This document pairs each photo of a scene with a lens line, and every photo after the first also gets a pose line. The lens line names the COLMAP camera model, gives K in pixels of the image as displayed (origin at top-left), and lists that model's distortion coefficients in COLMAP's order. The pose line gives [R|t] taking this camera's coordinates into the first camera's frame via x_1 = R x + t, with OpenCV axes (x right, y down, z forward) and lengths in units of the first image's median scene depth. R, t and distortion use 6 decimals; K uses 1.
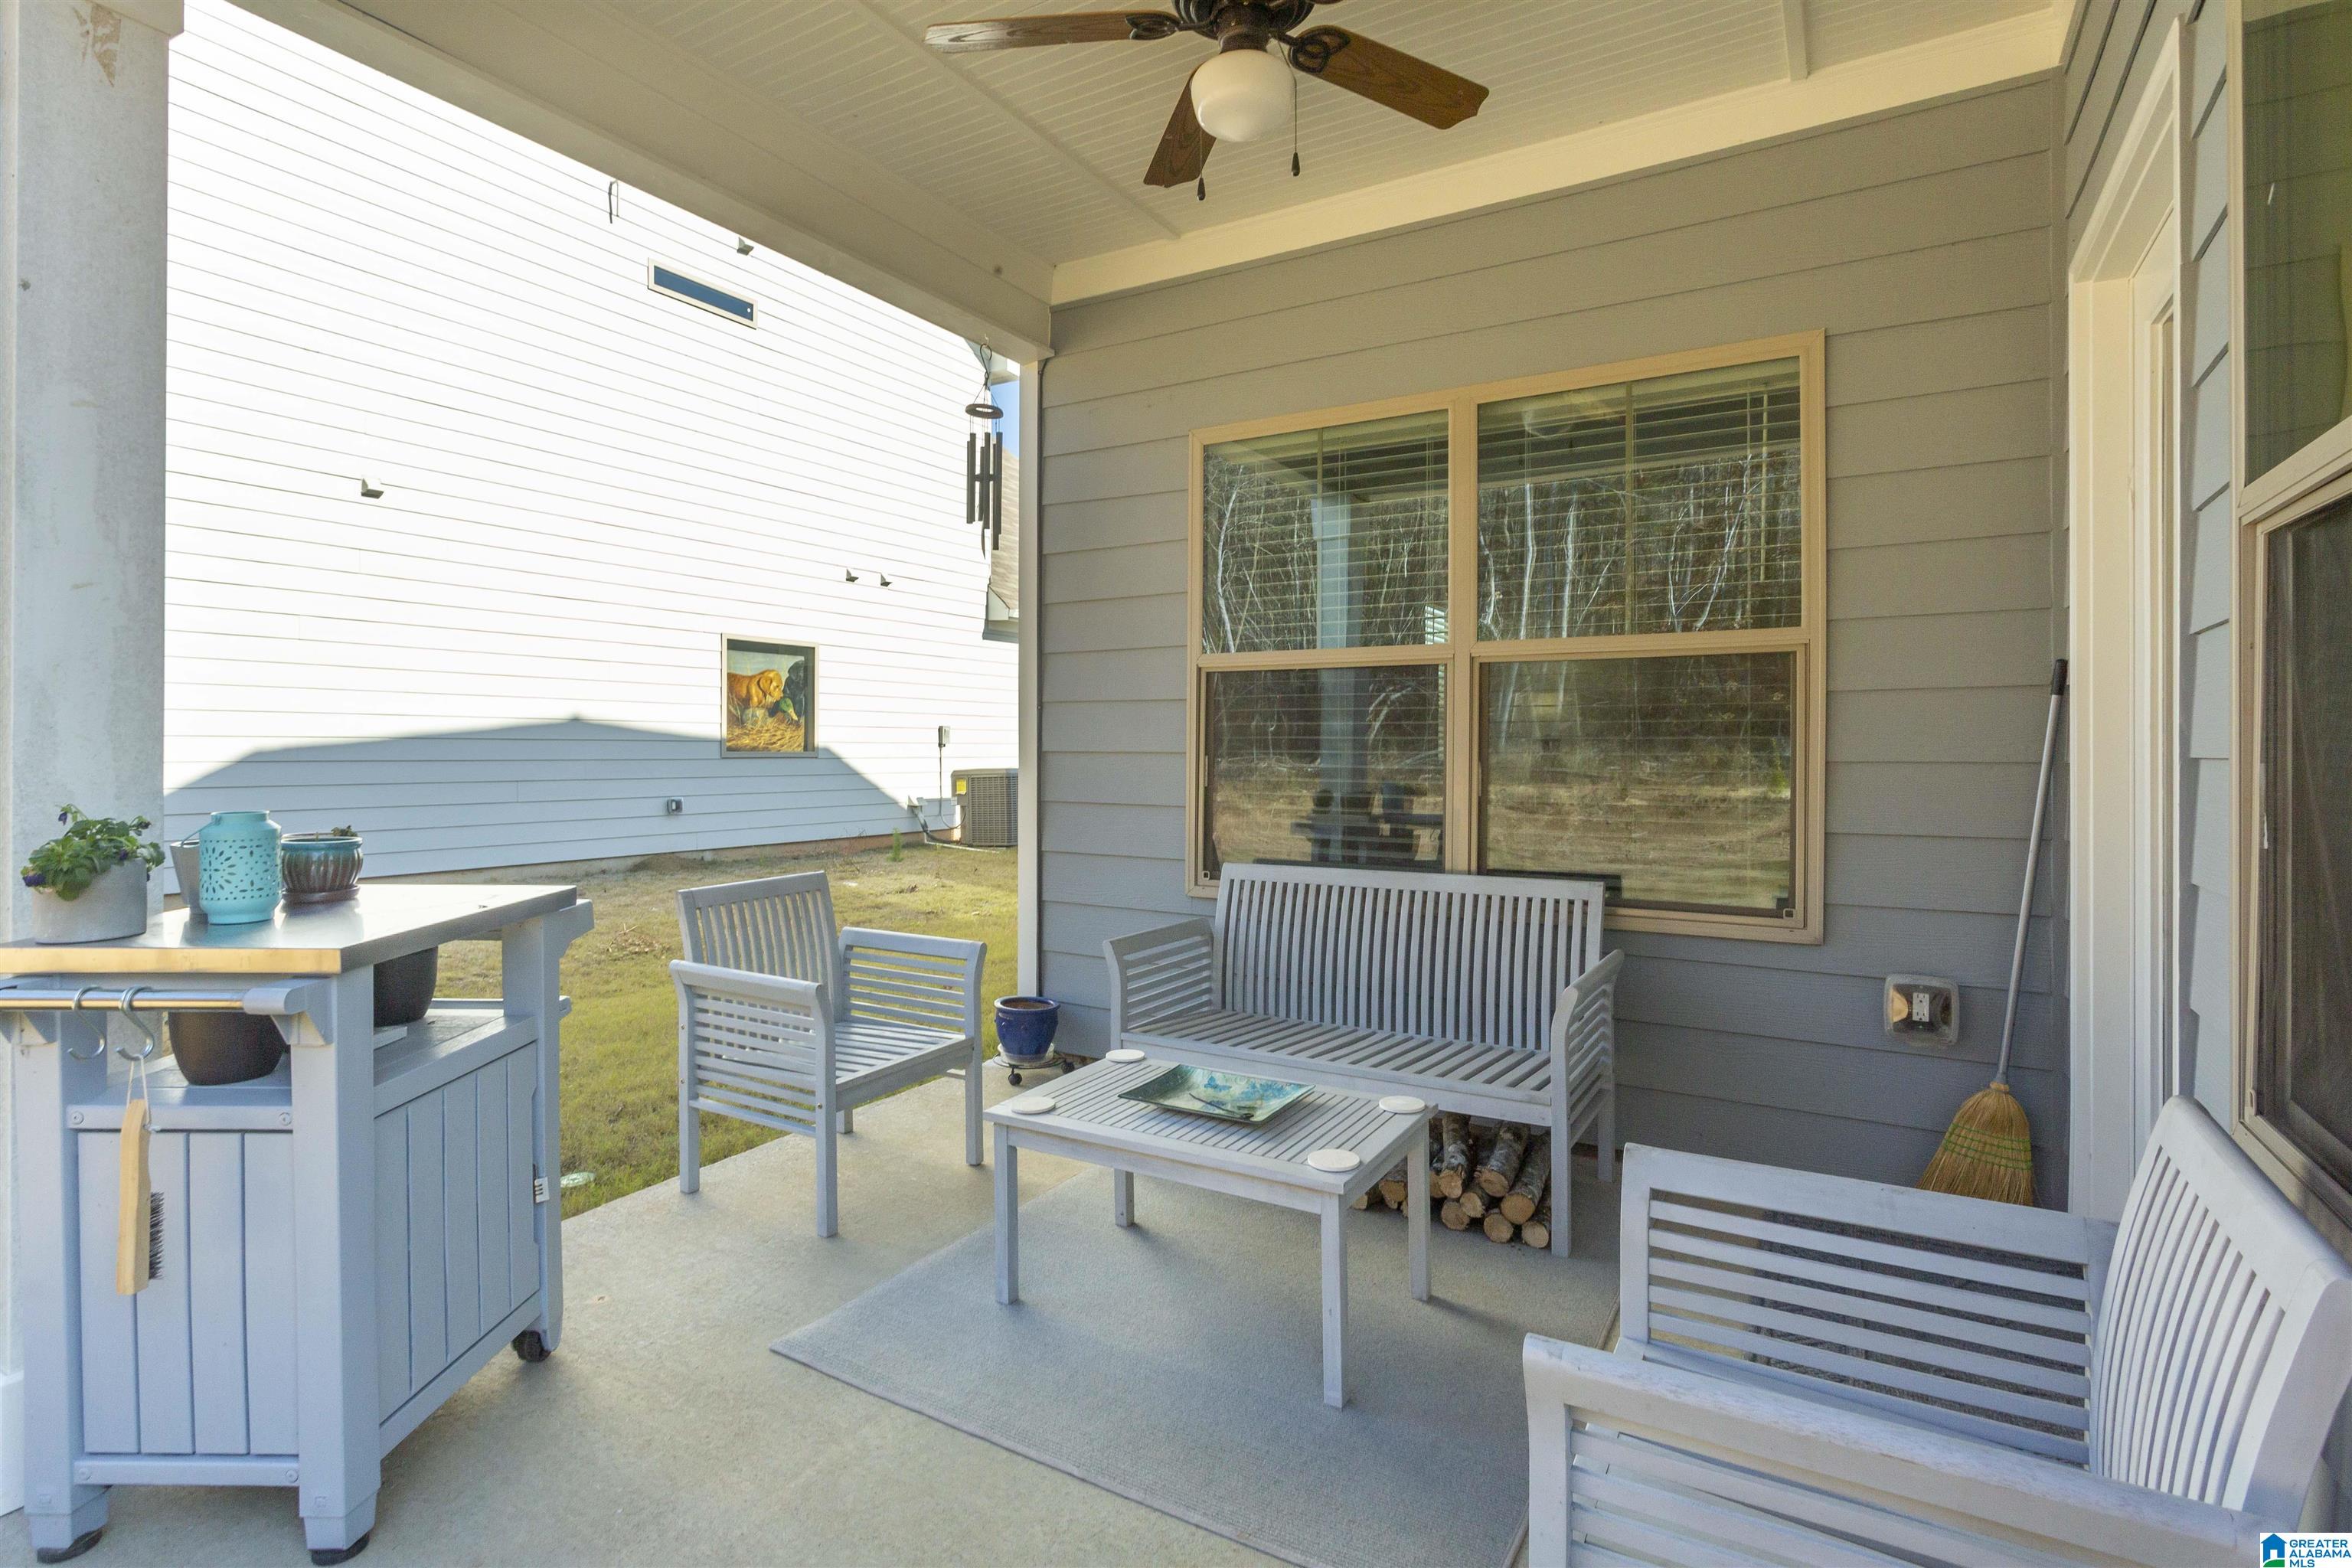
lens RADIAL K [[1142.0, 0, 1176.0], [0, 1142.0, 784.0], [0, 0, 1]] dist [-0.001459, -0.000048]
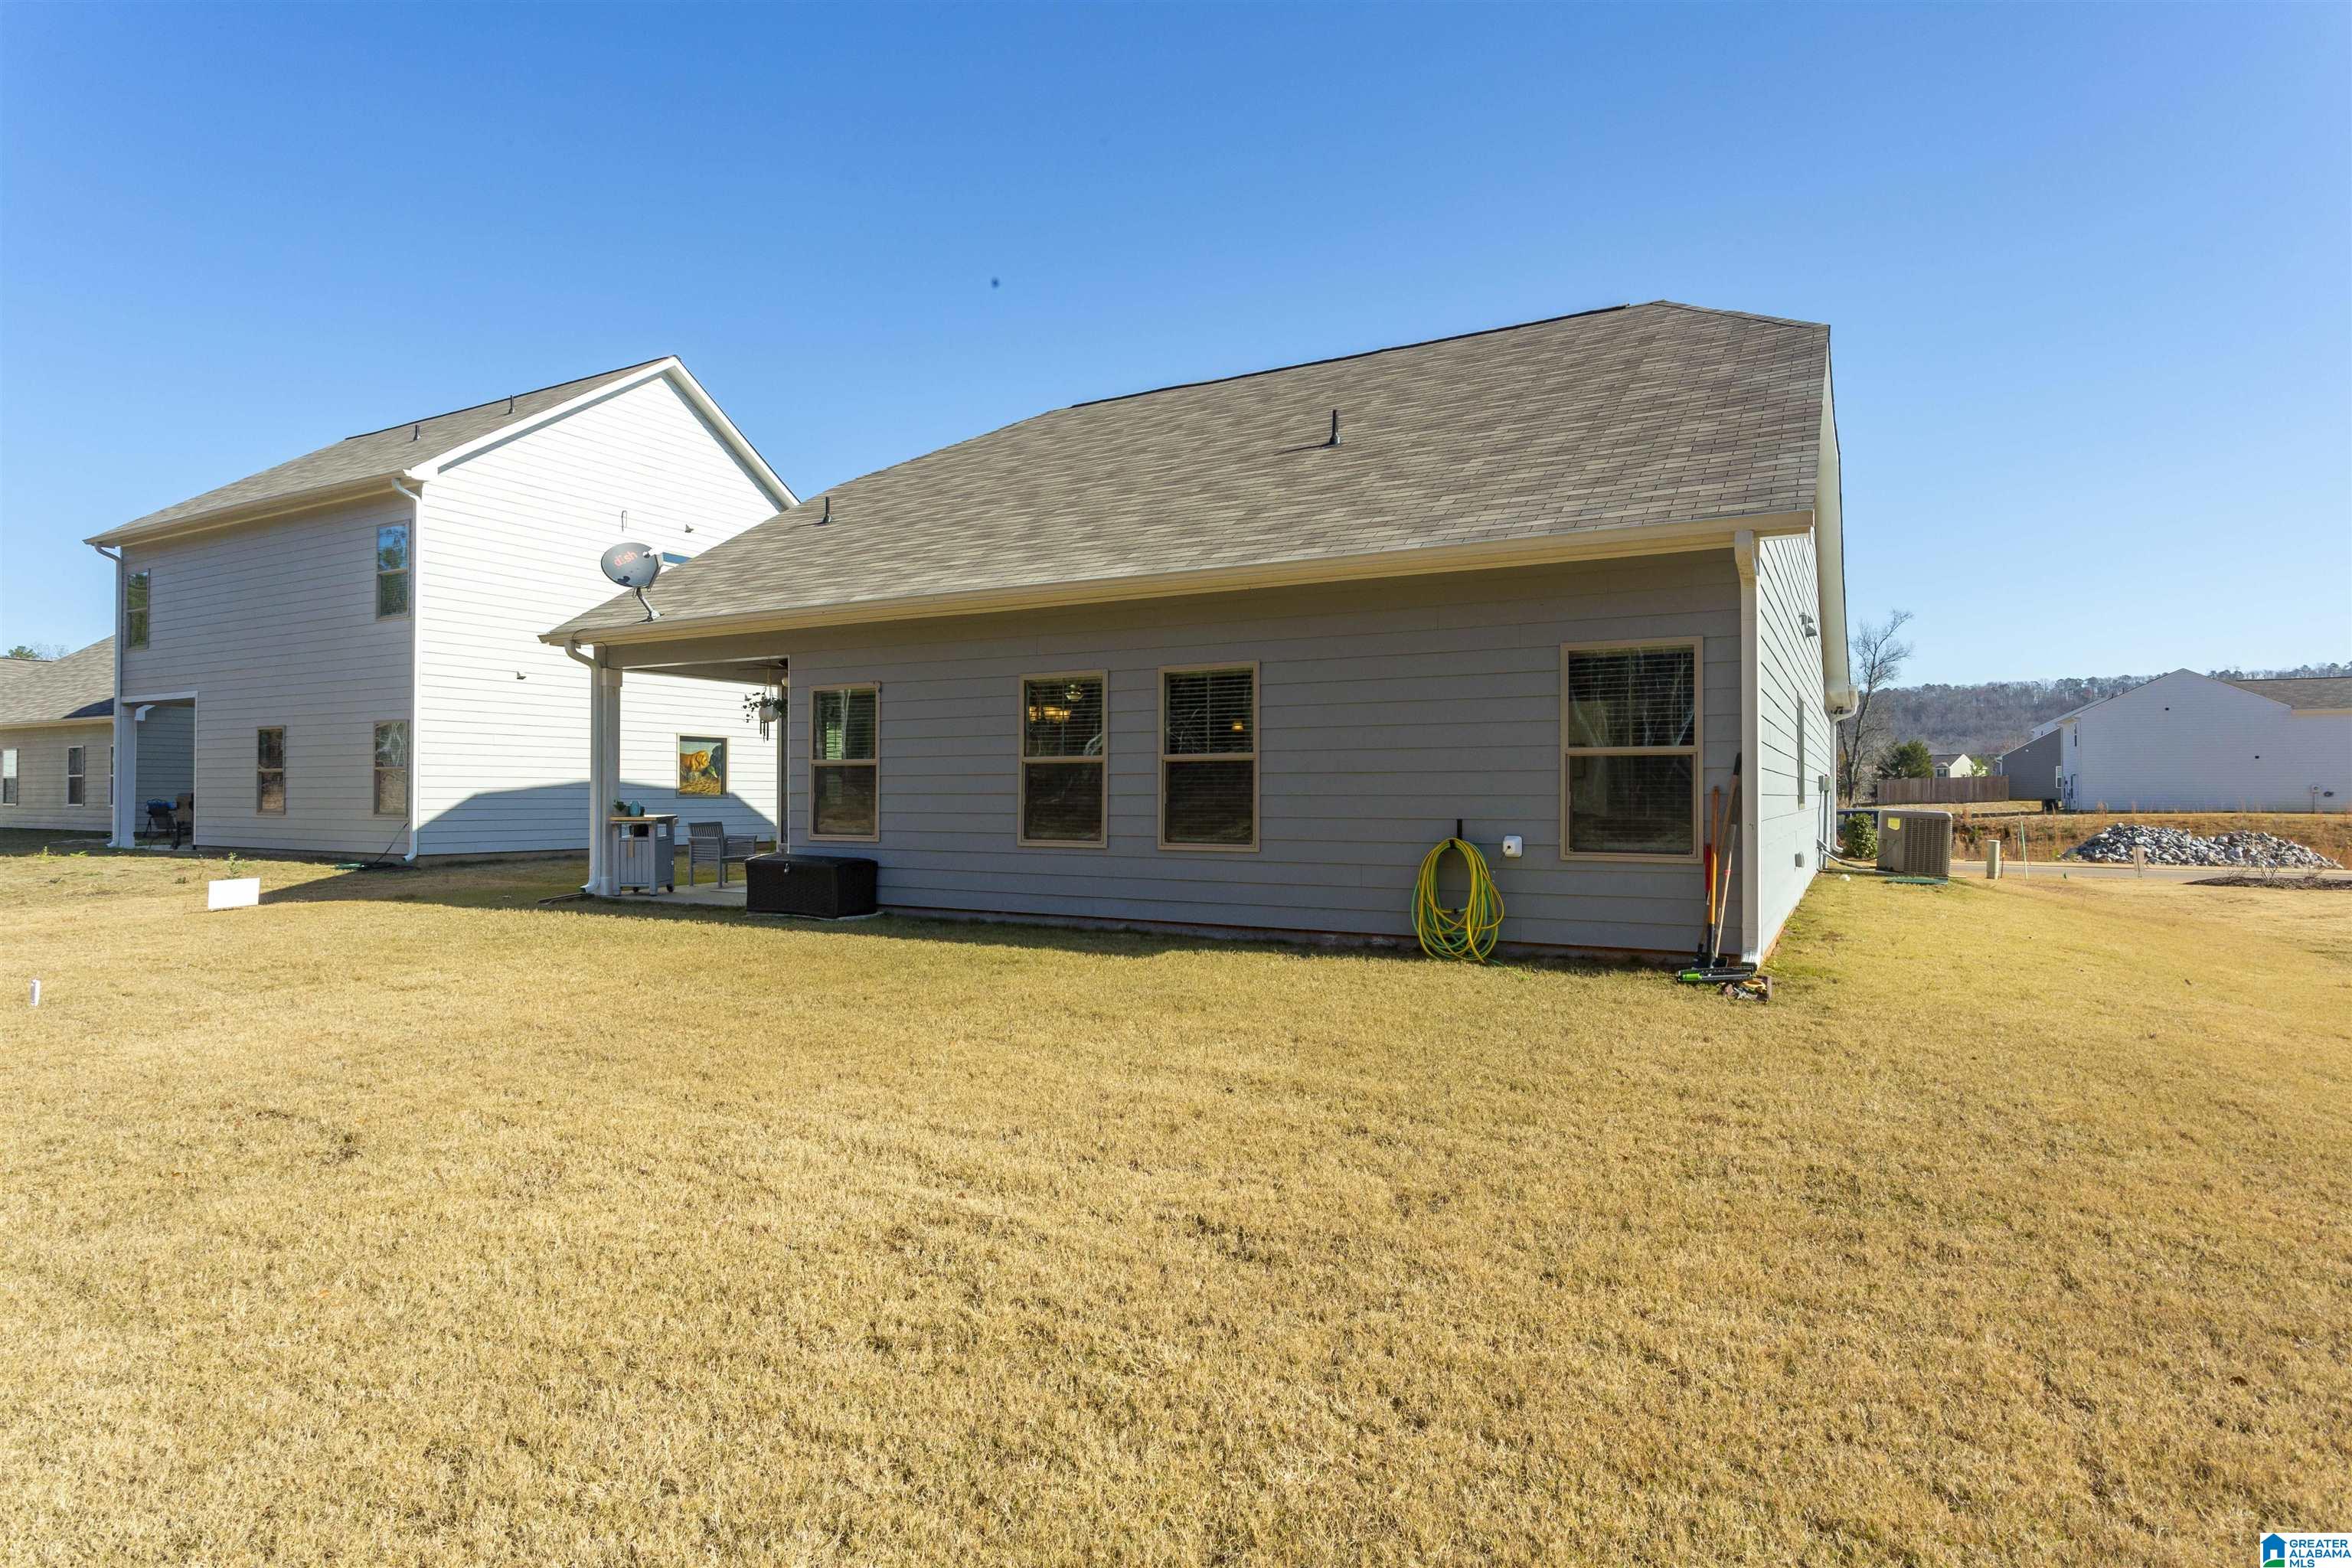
lens RADIAL K [[1201.4, 0, 1189.8], [0, 1201.4, 779.1], [0, 0, 1]] dist [-0.000601, -0.000082]
pose [[0.998659, -0.000531, 0.051776, 0.333562], [0.002733, 0.999095, -0.042457, 0.031134], [-0.051707, 0.042541, 0.997756, -0.984508]]
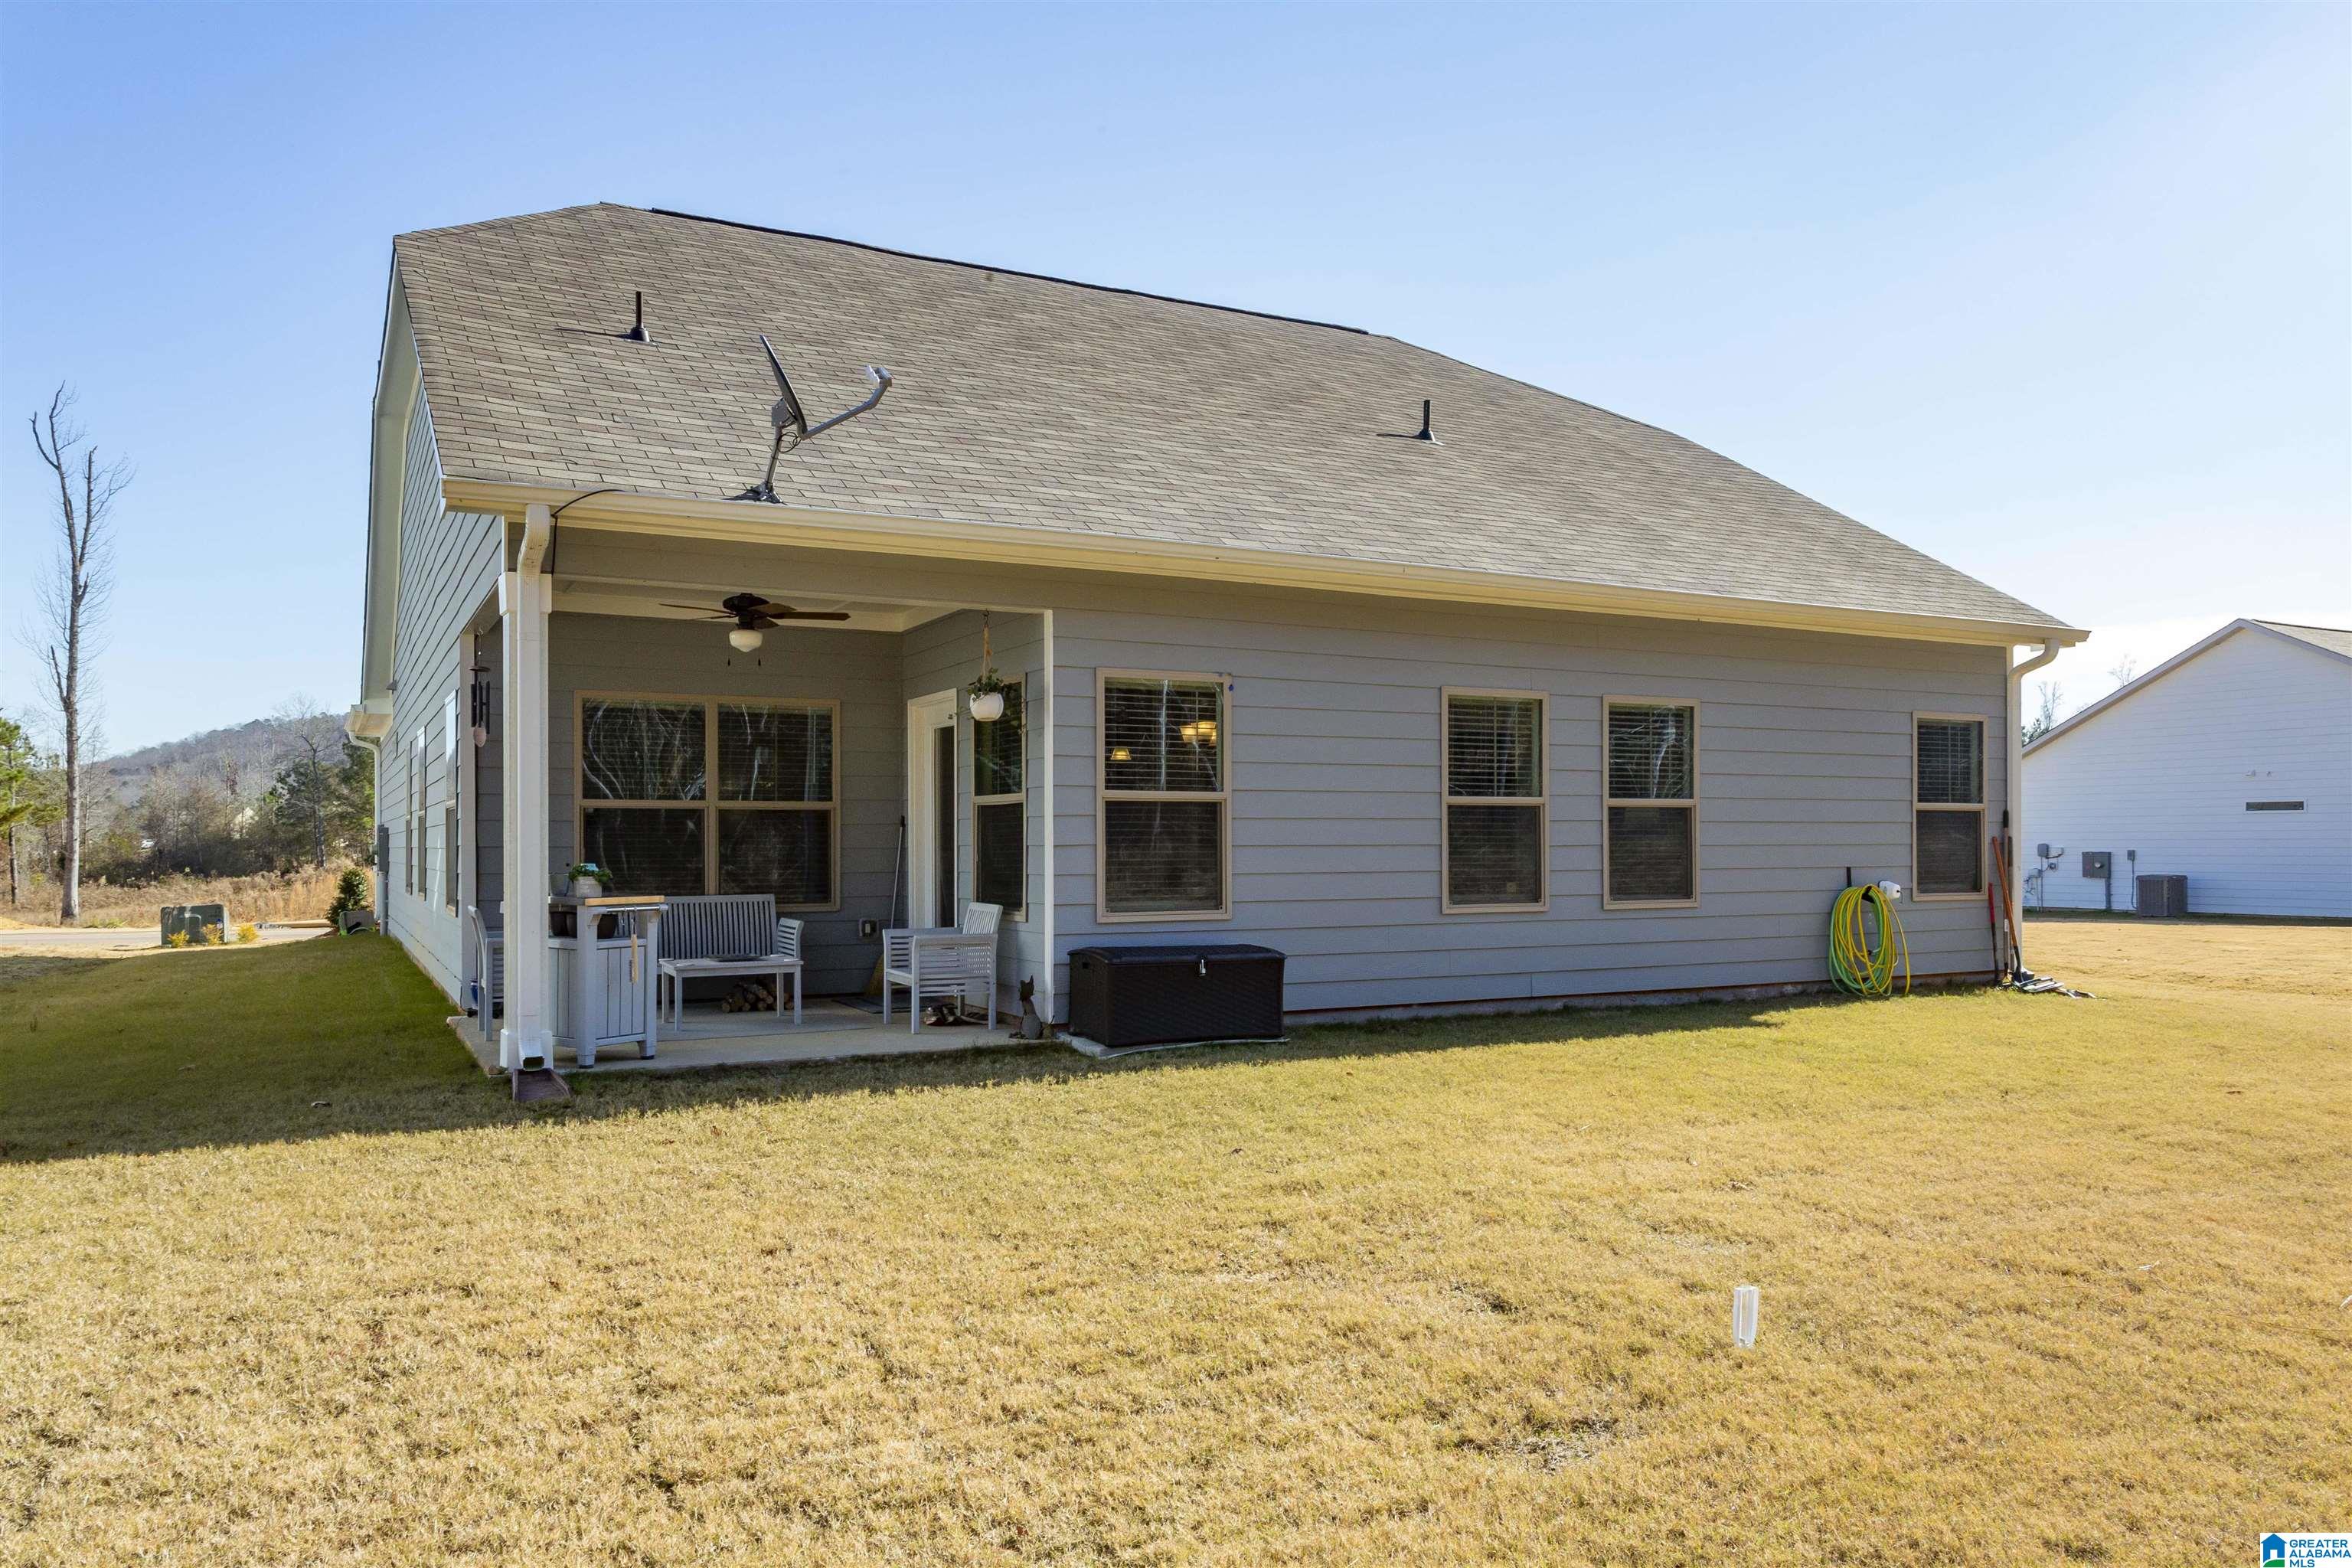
lens RADIAL K [[1634.6, 0, 1176.0], [0, 1634.6, 784.0], [0, 0, 1]] dist [0.007047, 0.001370]
pose [[0.515768, 0.028332, 0.856260, -0.593760], [0.030048, 0.998240, -0.051129, 0.012568], [-0.856201, 0.052100, 0.514008, -0.438326]]
